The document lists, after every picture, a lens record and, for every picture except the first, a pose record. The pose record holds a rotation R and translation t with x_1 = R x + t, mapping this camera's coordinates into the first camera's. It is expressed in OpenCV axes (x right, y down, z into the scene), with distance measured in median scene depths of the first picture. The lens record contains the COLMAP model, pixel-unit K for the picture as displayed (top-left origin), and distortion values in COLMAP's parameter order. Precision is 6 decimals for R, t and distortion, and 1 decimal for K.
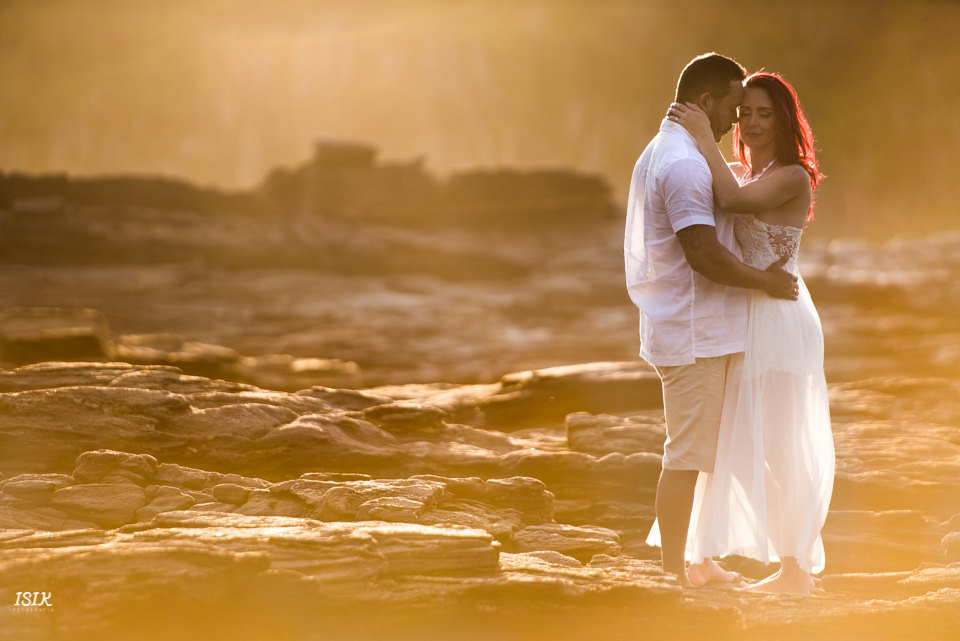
lens RADIAL K [[5496.5, 0, 479.4], [0, 5496.5, 320.4], [0, 0, 1]] dist [2.227423, 0.000000]
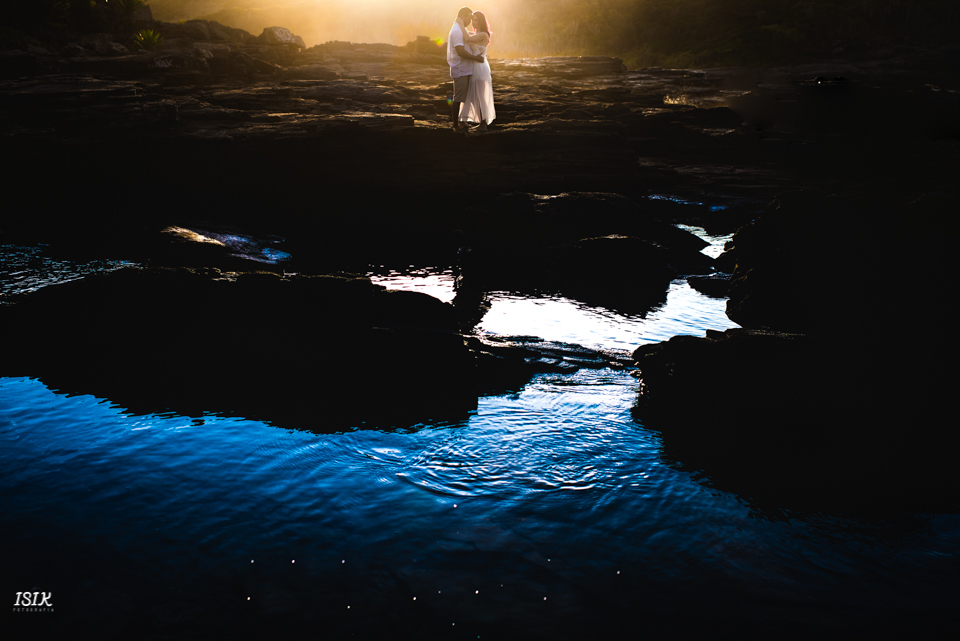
lens RADIAL K [[971.3, 0, 480.4], [0, 971.3, 321.1], [0, 0, 1]] dist [-0.001718, 0.000000]
pose [[0.999937, 0.004421, -0.010298, 0.063038], [-0.001818, 0.970705, 0.240268, 0.010244], [0.011058, -0.240234, 0.970652, 0.187319]]
